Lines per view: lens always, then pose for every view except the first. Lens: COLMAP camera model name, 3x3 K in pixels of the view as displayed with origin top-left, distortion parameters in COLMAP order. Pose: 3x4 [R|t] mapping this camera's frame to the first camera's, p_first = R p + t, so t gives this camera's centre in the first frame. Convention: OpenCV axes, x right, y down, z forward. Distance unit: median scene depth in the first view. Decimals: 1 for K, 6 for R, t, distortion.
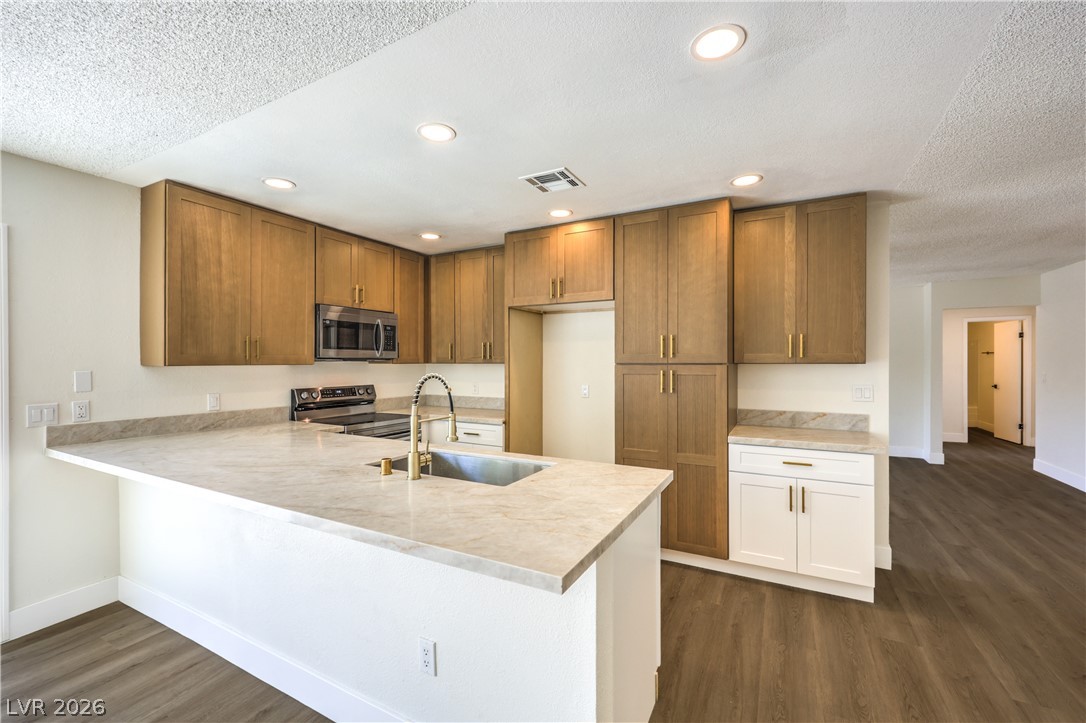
lens RADIAL K [[450.1, 0, 550.3], [0, 450.1, 362.9], [0, 0, 1]] dist [0.002542, 0.000314]
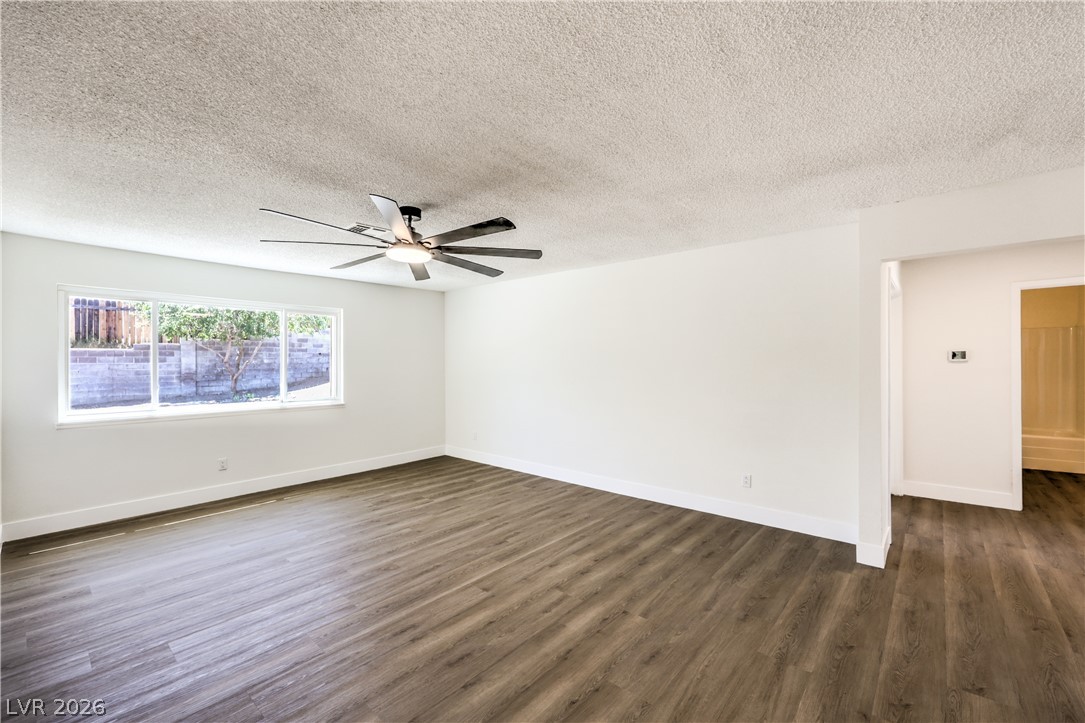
lens RADIAL K [[449.9, 0, 544.4], [0, 449.9, 375.0], [0, 0, 1]] dist [0.003195, 0.000456]
pose [[0.972156, 0.003931, -0.234302, 1.174283], [0.003425, 0.999514, 0.030983, -0.015103], [0.234310, -0.030923, 0.971670, 0.806063]]
